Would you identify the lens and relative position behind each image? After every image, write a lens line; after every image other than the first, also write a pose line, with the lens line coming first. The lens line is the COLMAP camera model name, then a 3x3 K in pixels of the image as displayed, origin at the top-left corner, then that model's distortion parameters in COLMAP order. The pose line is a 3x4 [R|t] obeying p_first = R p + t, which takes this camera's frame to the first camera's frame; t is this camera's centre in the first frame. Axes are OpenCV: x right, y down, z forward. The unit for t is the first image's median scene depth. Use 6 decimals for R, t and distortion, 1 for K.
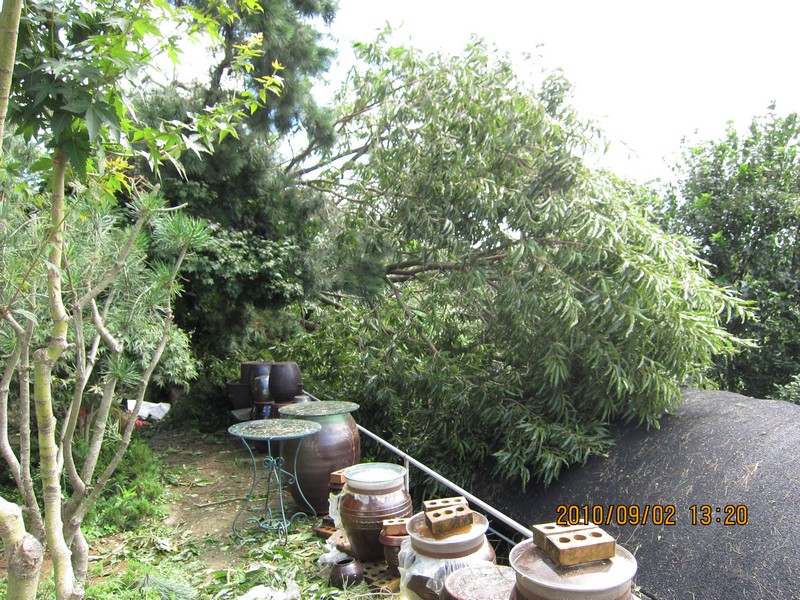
lens RADIAL K [[652.4, 0, 377.4], [0, 652.4, 302.4], [0, 0, 1]] dist [0.003332, 0.001941]
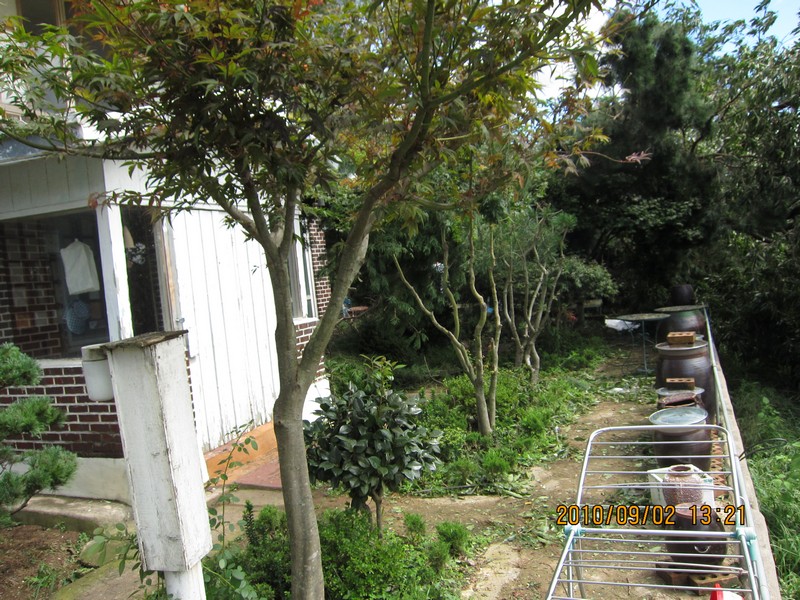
lens RADIAL K [[662.0, 0, 401.6], [0, 662.0, 298.0], [0, 0, 1]] dist [-0.057572, 0.025512]
pose [[0.730314, -0.019349, -0.682837, 0.395681], [0.069558, 0.996510, 0.046156, 0.007082], [0.679561, -0.081205, 0.729111, -0.523853]]
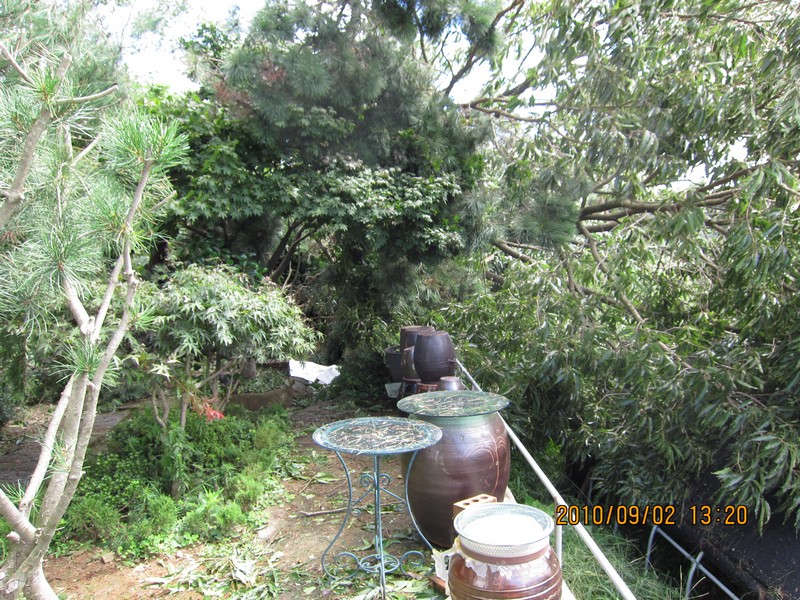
lens RADIAL K [[662.0, 0, 401.6], [0, 662.0, 298.0], [0, 0, 1]] dist [-0.057572, 0.025512]
pose [[0.957382, 0.010137, -0.288647, 0.047853], [0.008513, 0.997959, 0.063282, -0.000176], [0.288699, -0.063042, 0.955342, 0.211847]]
